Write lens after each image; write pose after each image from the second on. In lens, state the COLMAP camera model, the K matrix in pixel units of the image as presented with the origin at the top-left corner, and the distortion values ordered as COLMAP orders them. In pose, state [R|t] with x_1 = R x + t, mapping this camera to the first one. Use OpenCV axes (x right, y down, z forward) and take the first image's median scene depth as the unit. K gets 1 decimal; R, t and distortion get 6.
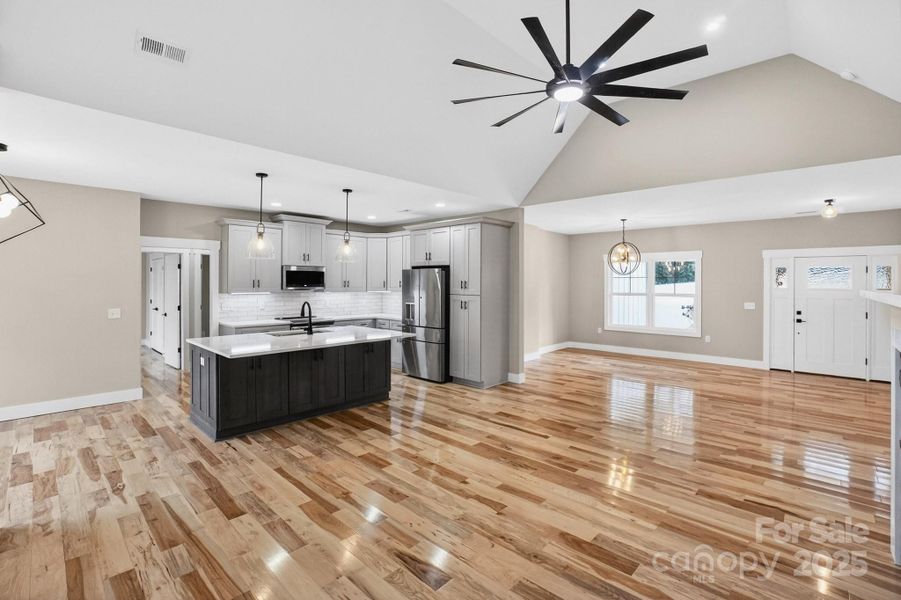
lens RADIAL K [[409.5, 0, 466.7], [0, 409.5, 281.8], [0, 0, 1]] dist [-0.053024, 0.013565]
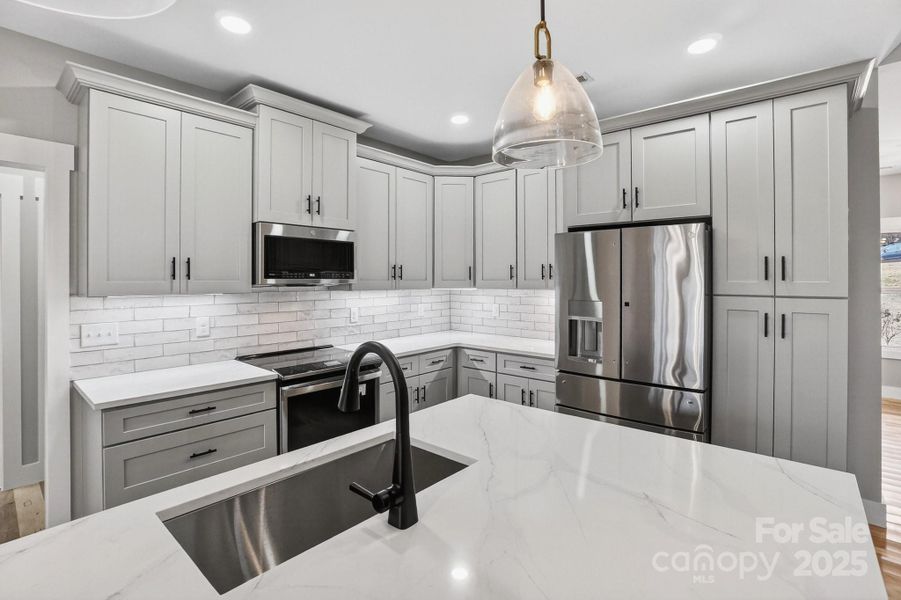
lens RADIAL K [[420.1, 0, 449.3], [0, 420.1, 278.7], [0, 0, 1]] dist [-0.052280, 0.016859]
pose [[0.999926, -0.005300, 0.010971, -0.286829], [0.005266, 0.999981, 0.003139, 0.013603], [-0.010987, -0.003081, 0.999935, 0.631674]]
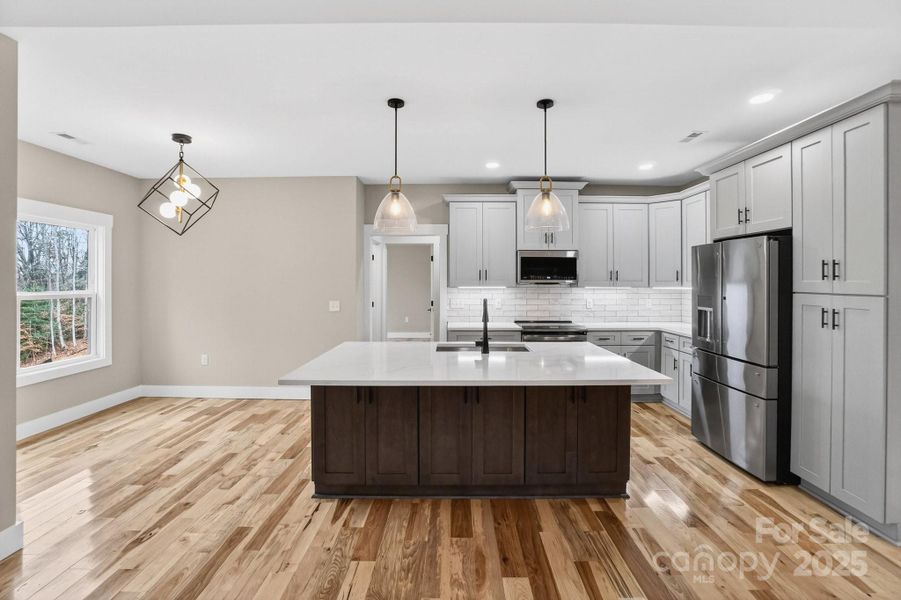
lens RADIAL K [[409.5, 0, 466.7], [0, 409.5, 281.8], [0, 0, 1]] dist [-0.053024, 0.013565]
pose [[0.677172, -0.002723, -0.735819, 0.037581], [0.002548, 0.999996, -0.001357, 0.018725], [0.735820, -0.000956, 0.677177, 0.442501]]
